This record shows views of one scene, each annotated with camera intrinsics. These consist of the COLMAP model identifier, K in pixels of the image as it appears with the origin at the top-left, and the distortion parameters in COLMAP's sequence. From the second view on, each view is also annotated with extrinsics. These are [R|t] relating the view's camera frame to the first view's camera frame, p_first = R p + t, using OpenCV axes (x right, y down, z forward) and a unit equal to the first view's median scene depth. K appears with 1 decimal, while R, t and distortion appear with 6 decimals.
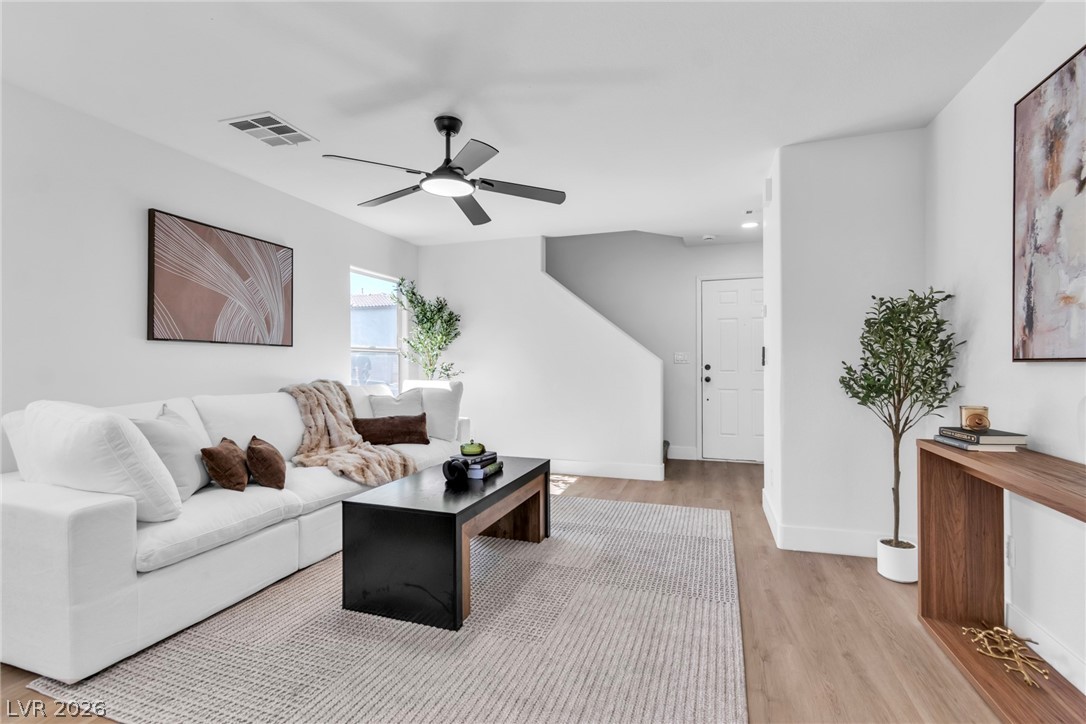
lens RADIAL K [[495.4, 0, 547.4], [0, 495.4, 363.1], [0, 0, 1]] dist [-0.000535, 0.000584]
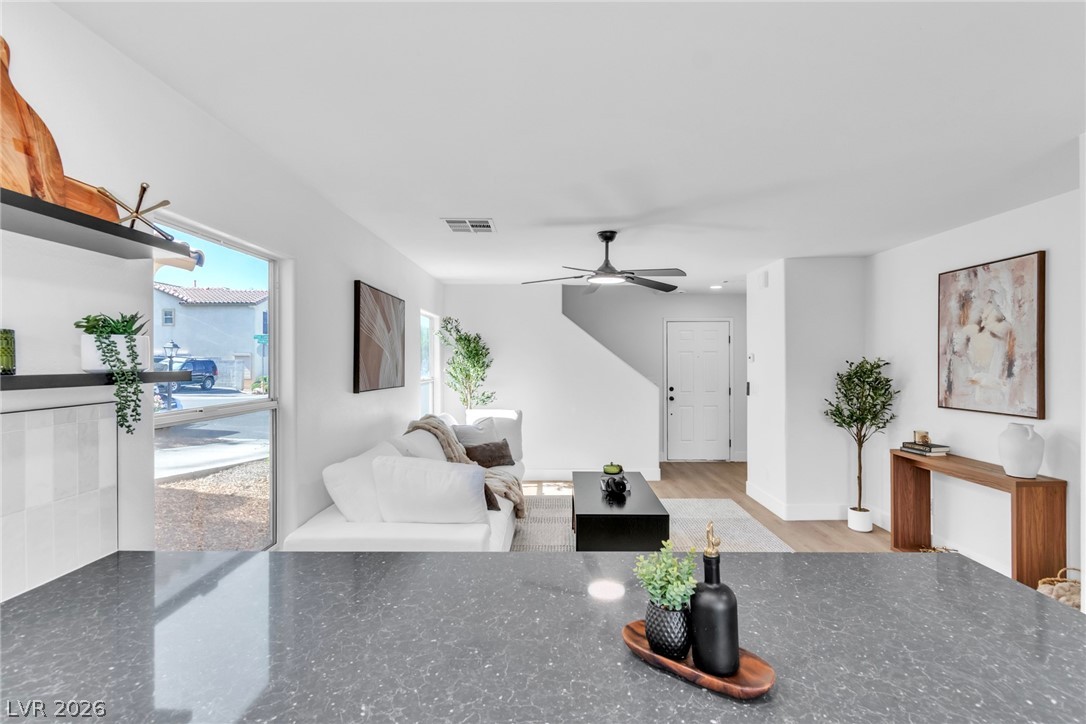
lens RADIAL K [[495.4, 0, 544.2], [0, 495.4, 358.3], [0, 0, 1]] dist [-0.000535, 0.000584]
pose [[0.952421, 0.001530, 0.304782, -0.853855], [0.000234, 0.999983, -0.005753, -0.142131], [-0.304785, 0.005551, 0.952405, -0.282135]]
